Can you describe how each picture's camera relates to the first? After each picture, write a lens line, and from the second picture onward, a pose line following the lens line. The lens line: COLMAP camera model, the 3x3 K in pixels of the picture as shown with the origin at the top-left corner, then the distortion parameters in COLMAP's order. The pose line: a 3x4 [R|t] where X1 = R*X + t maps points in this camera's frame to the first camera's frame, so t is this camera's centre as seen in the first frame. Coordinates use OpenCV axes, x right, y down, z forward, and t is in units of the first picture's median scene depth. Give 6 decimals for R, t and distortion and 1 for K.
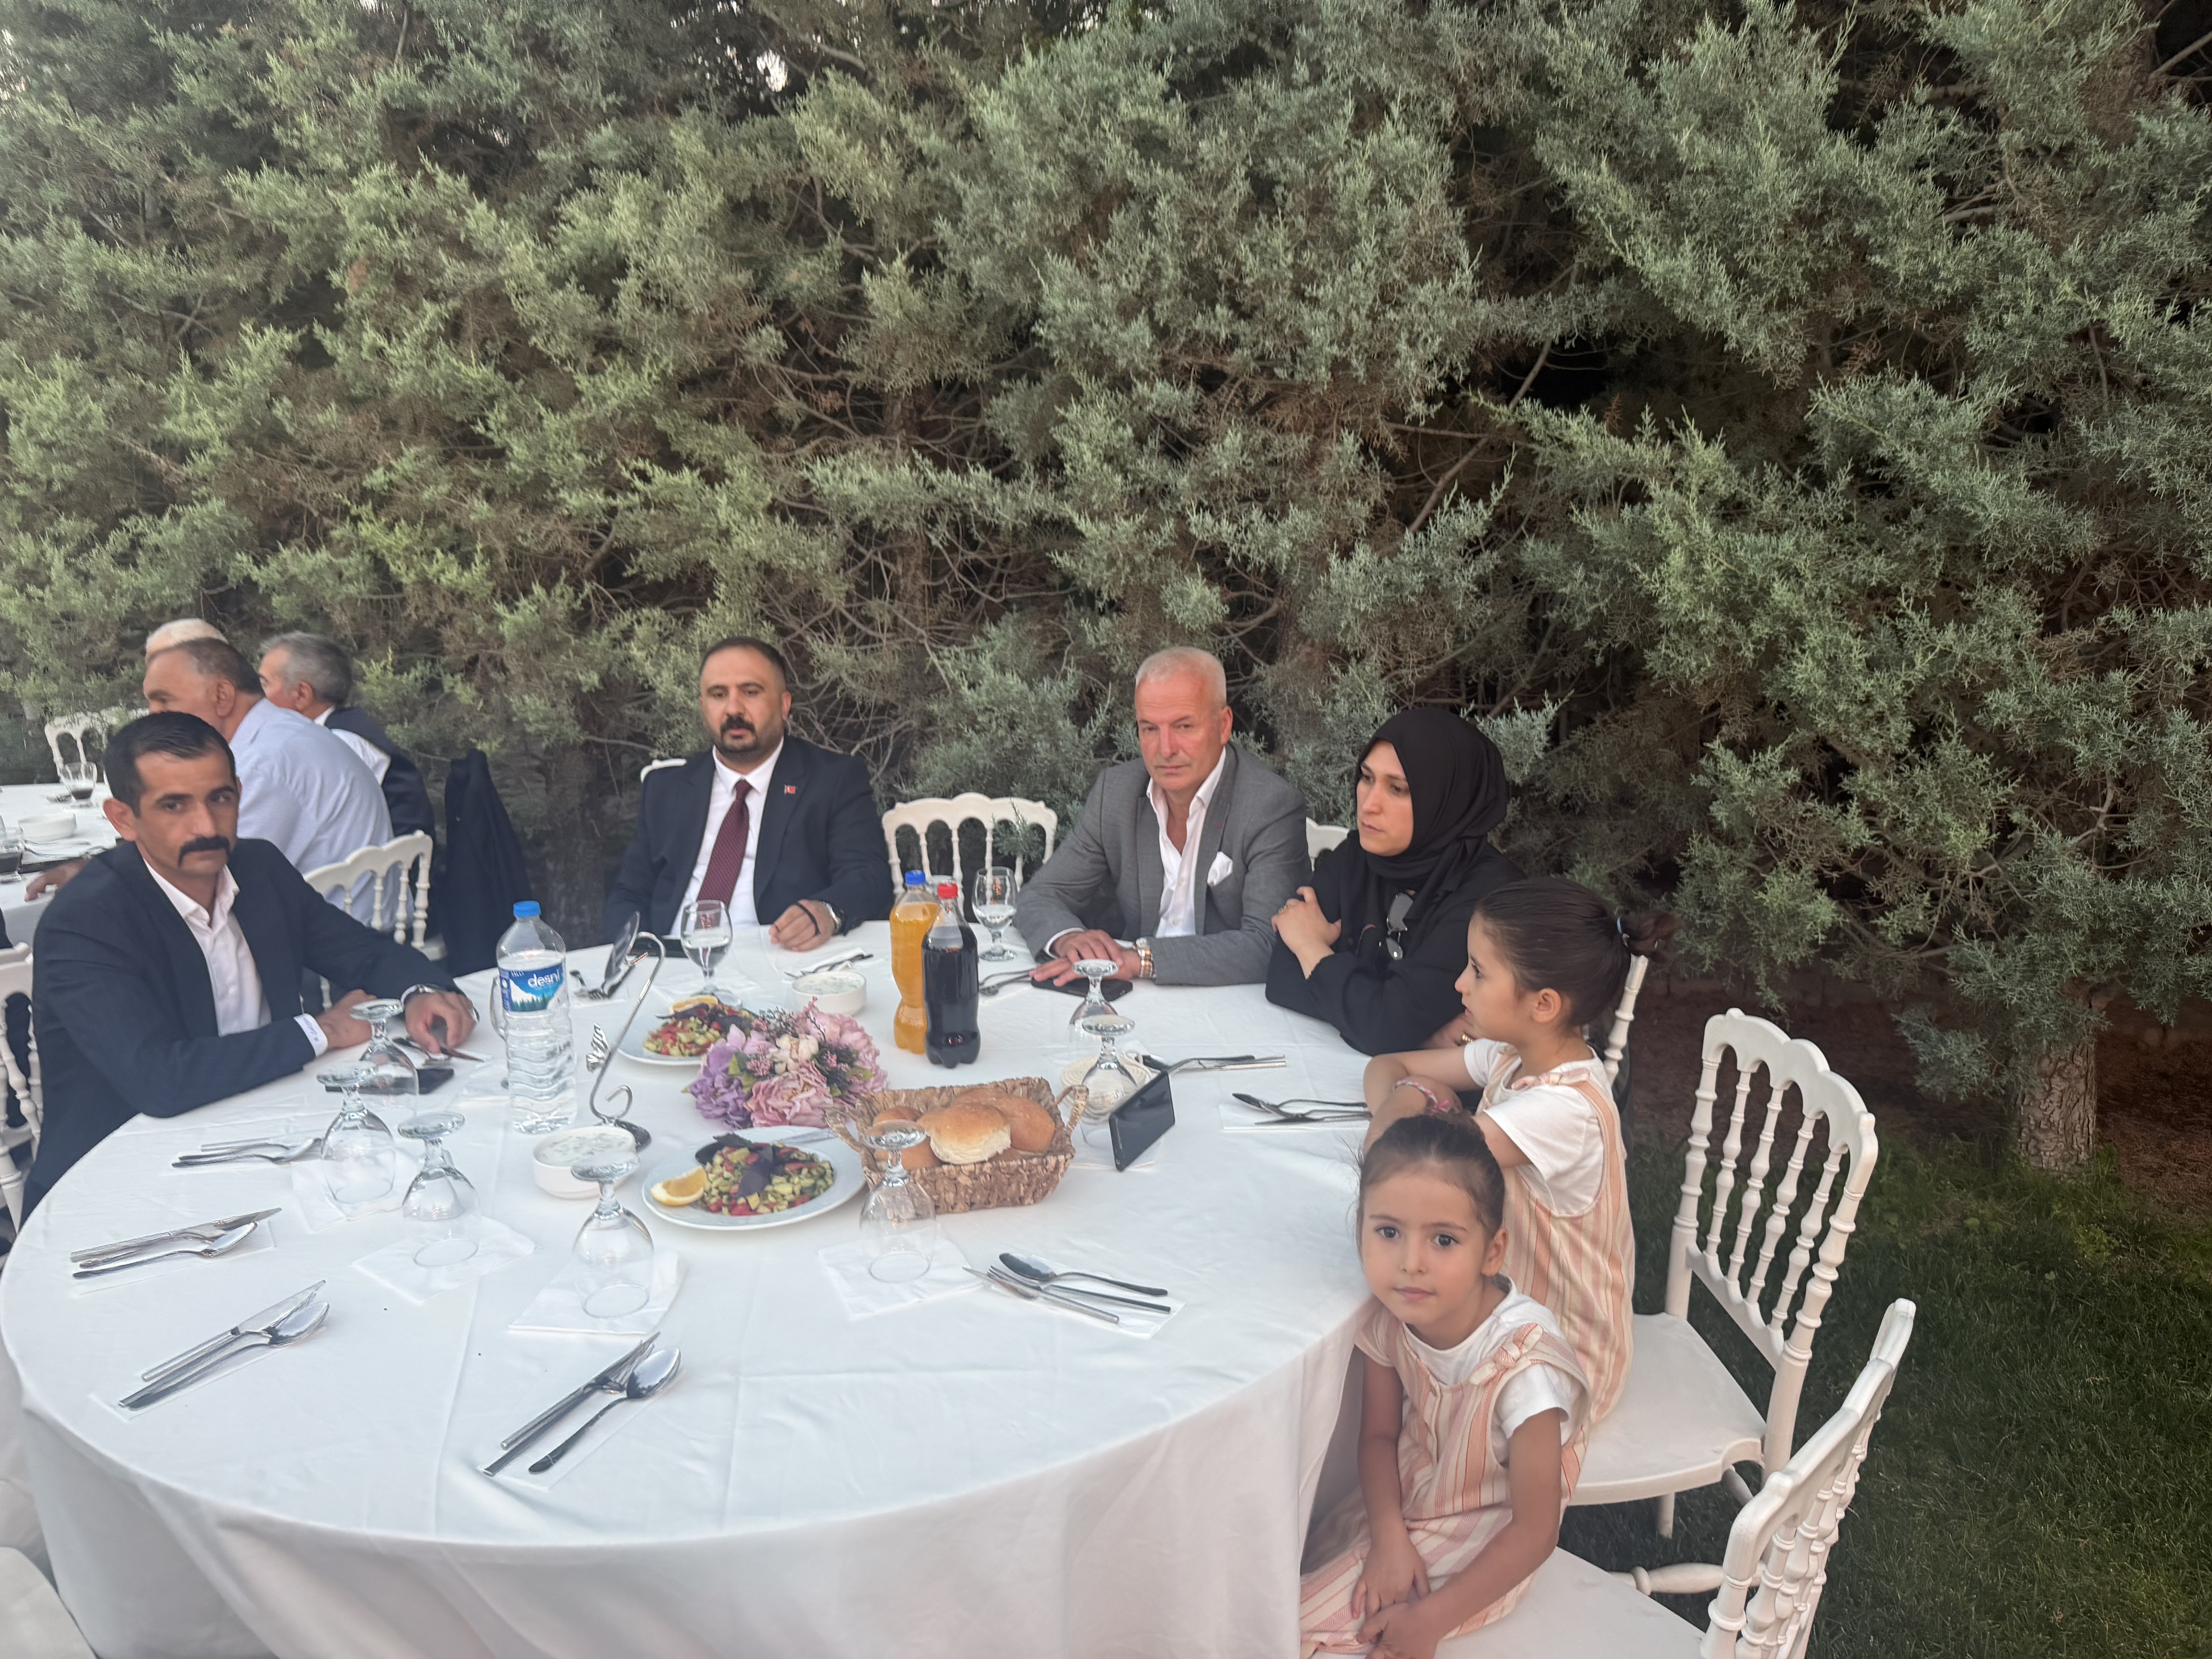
lens RADIAL K [[1564.9, 0, 1106.0], [0, 1564.9, 829.5], [0, 0, 1]] dist [0.089233, -0.153092]
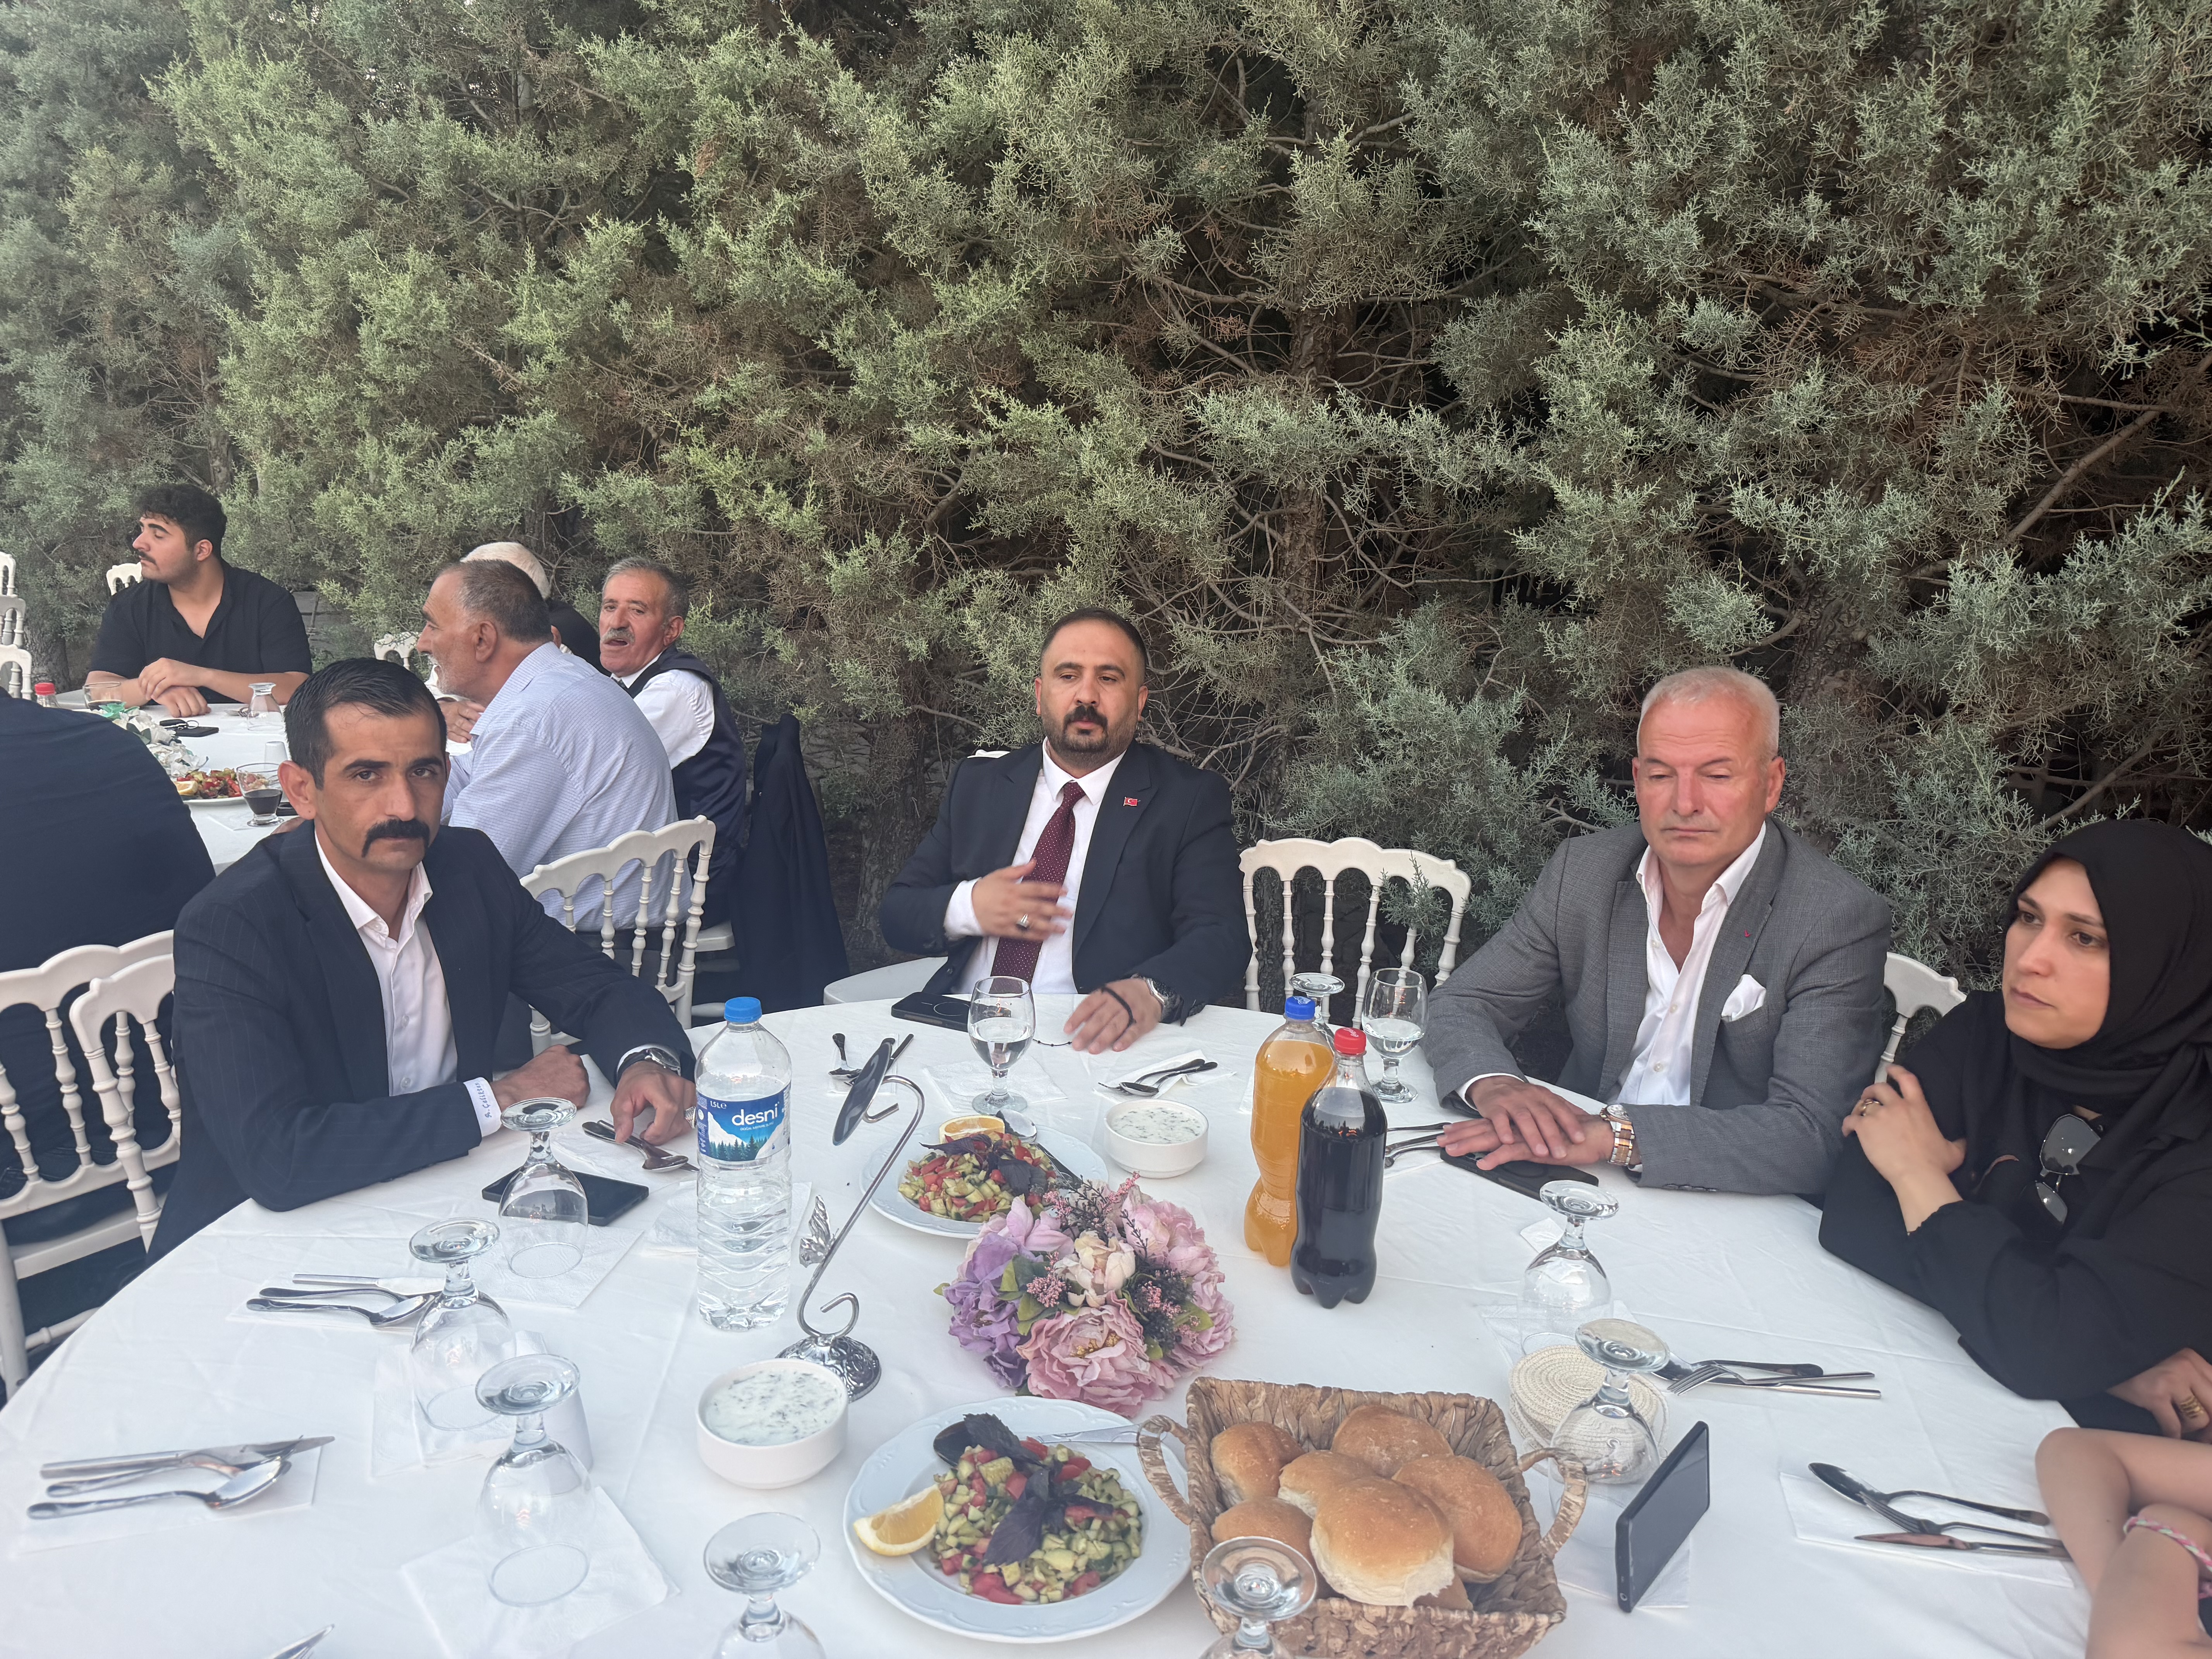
lens RADIAL K [[1561.3, 0, 1099.9], [0, 1561.3, 832.7], [0, 0, 1]] dist [0.092857, -0.166576]
pose [[0.972203, 0.107045, -0.208237, -0.049551], [-0.102648, 0.994208, 0.031839, -0.037160], [0.210439, -0.009579, 0.977560, 0.219738]]
